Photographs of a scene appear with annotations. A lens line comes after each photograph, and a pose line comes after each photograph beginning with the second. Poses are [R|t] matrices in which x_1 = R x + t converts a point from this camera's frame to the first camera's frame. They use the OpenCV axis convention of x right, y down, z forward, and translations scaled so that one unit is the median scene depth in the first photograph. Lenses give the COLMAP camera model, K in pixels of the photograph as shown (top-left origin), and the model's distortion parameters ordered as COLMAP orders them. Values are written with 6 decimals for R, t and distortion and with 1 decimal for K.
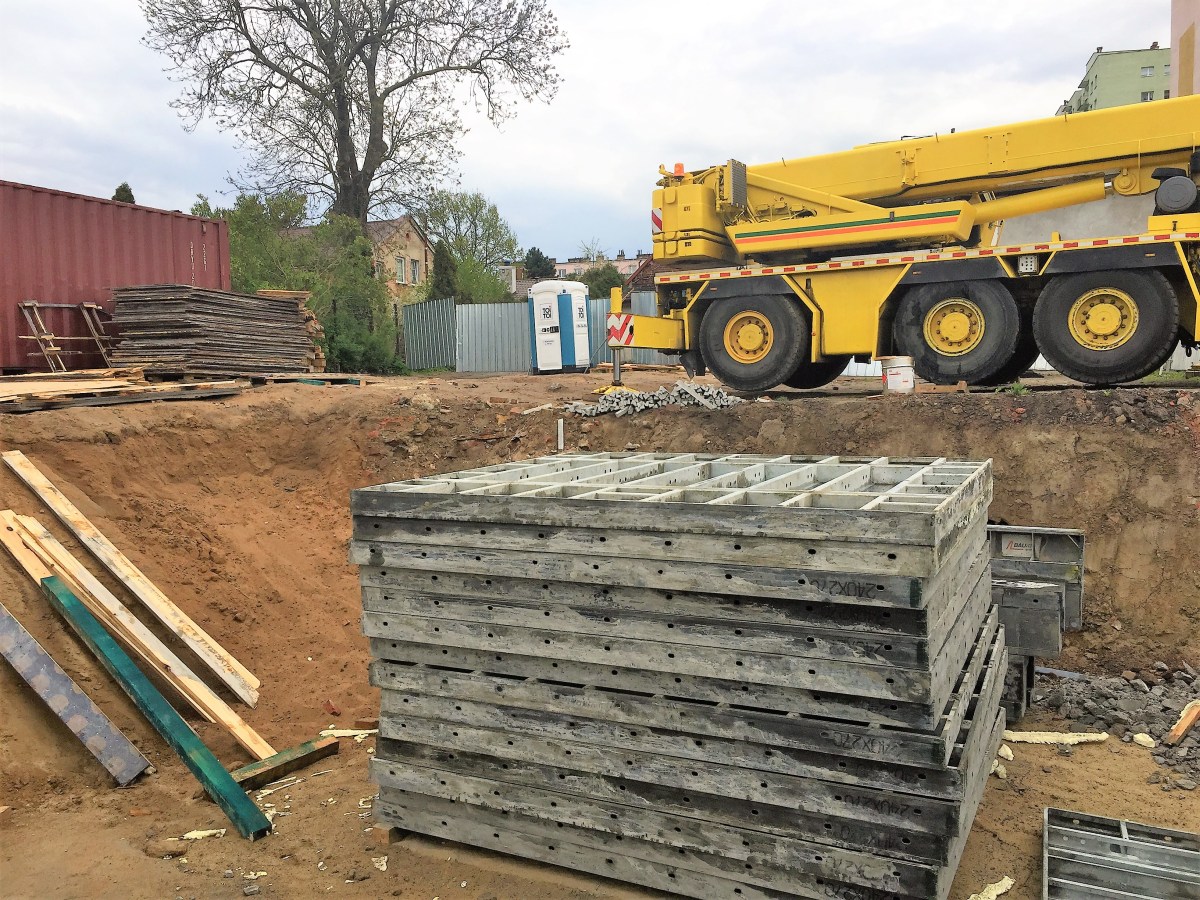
lens RADIAL K [[998.7, 0, 599.8], [0, 998.7, 472.1], [0, 0, 1]] dist [0.085995, -0.117334]
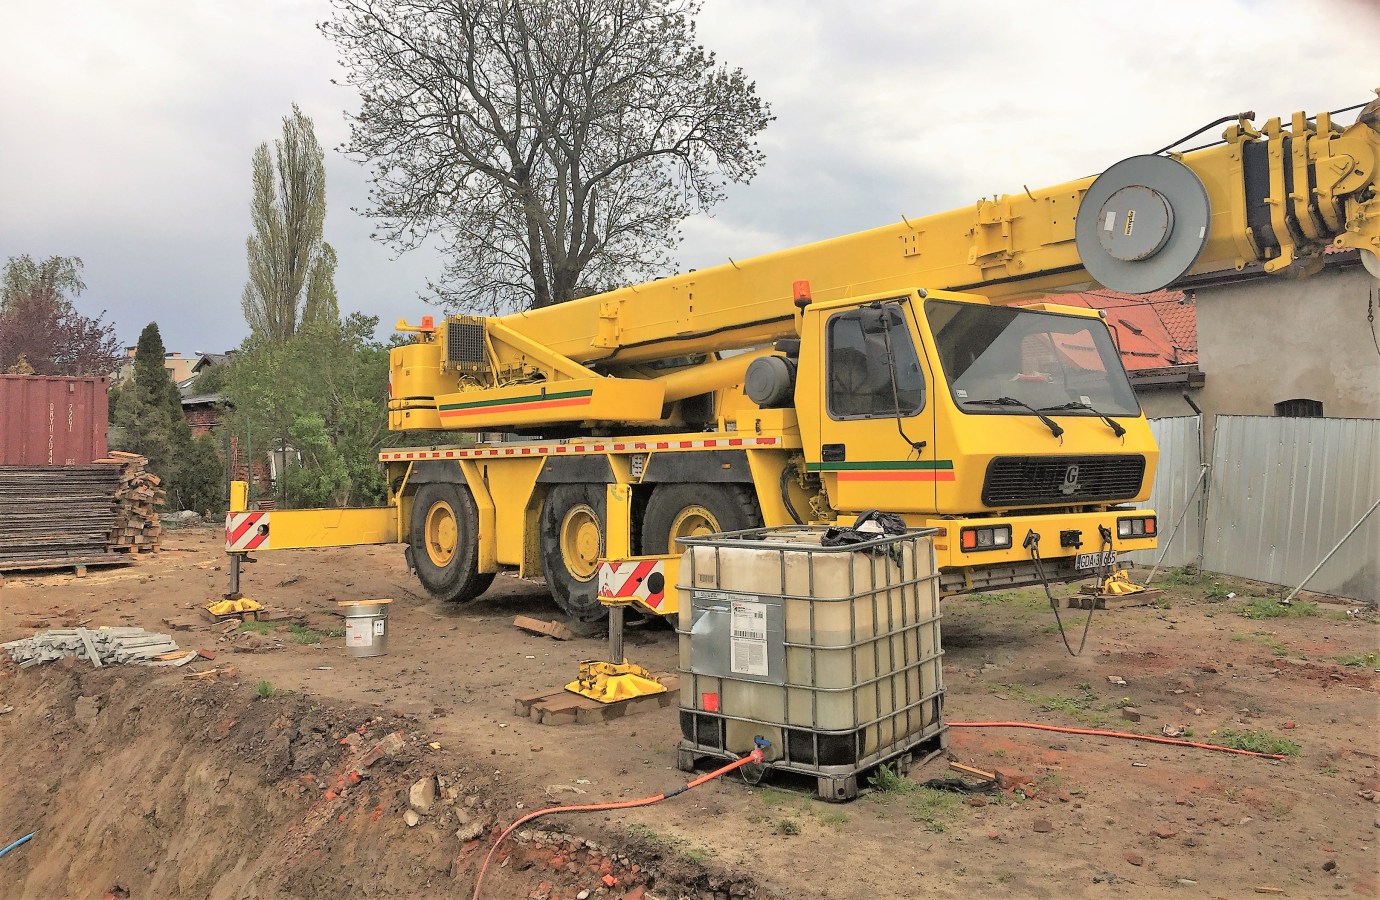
lens RADIAL K [[1148.2, 0, 690.0], [0, 1148.2, 450.0], [0, 0, 1]] dist [0.003807, 0.000736]
pose [[0.943011, 0.001311, -0.332760, 0.607358], [-0.032880, 0.995466, -0.089258, -0.118545], [0.331134, 0.095113, 0.938778, 0.185609]]
